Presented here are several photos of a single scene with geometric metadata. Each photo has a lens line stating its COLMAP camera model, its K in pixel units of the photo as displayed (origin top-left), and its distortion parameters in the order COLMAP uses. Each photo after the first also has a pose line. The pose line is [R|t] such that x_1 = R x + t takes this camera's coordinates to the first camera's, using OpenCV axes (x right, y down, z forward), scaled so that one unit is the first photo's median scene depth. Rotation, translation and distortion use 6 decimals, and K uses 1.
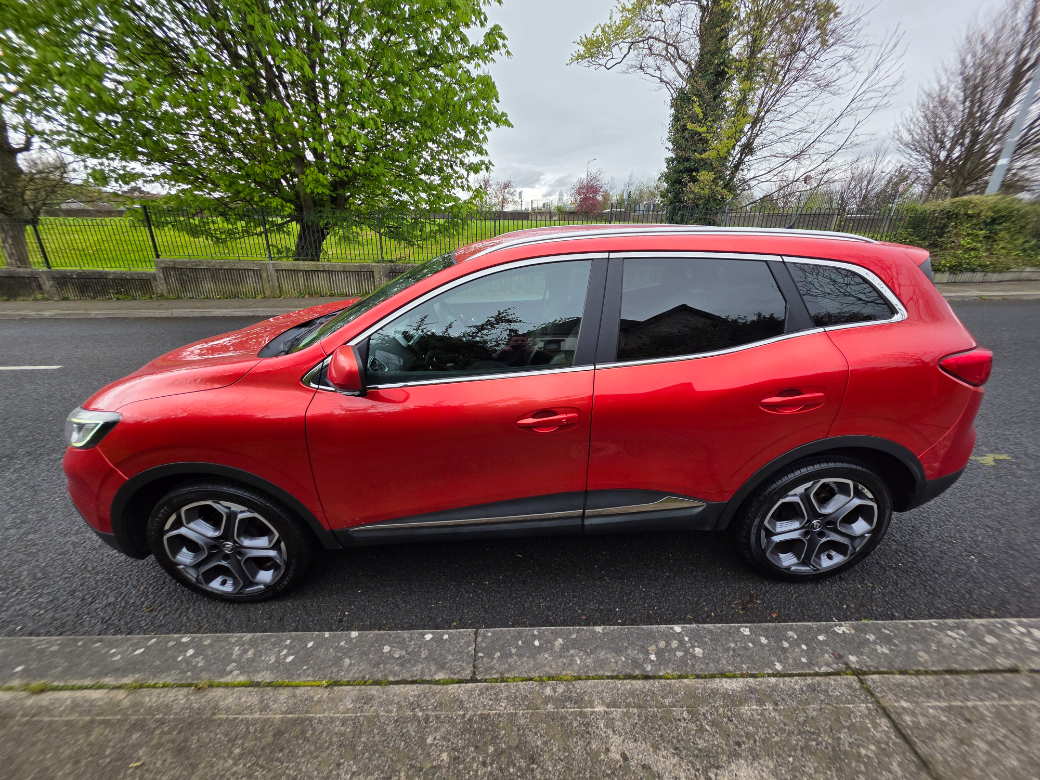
lens RADIAL K [[416.1, 0, 516.0], [0, 416.1, 393.7], [0, 0, 1]] dist [0.000100, 0.000073]
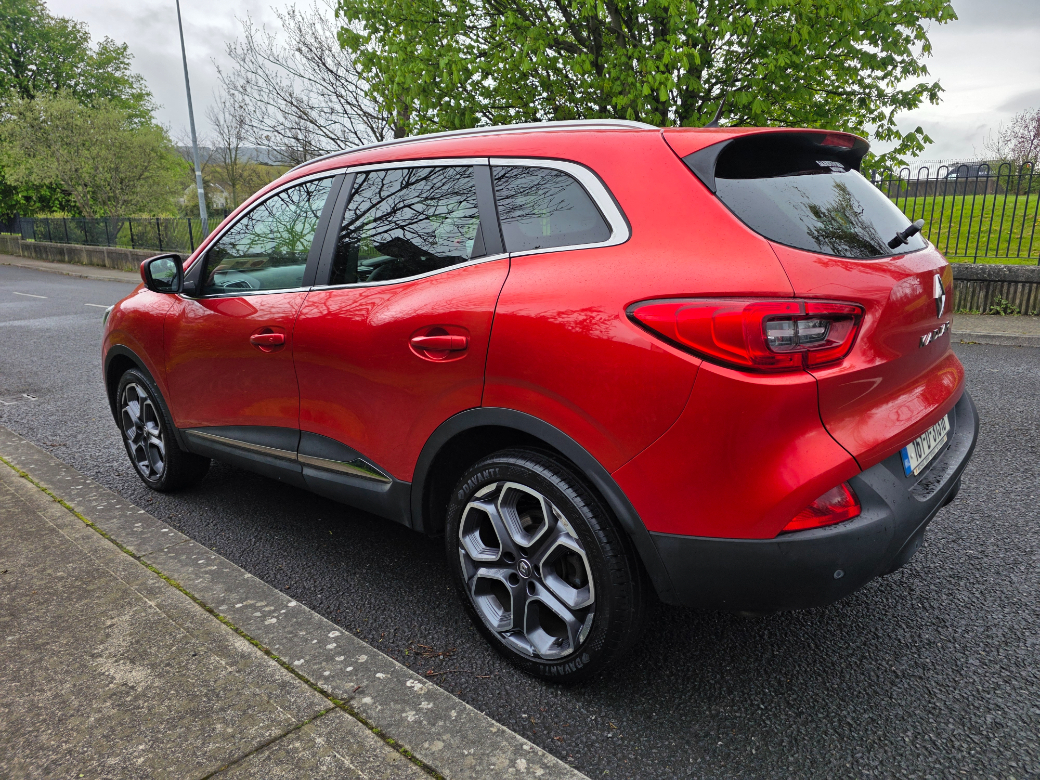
lens RADIAL K [[702.0, 0, 529.7], [0, 702.0, 394.9], [0, 0, 1]] dist [0.023777, -0.012785]
pose [[0.739585, 0.143236, -0.657645, 1.626263], [-0.231922, 0.971488, -0.049228, 0.130969], [0.631843, 0.188931, 0.751718, 0.183365]]
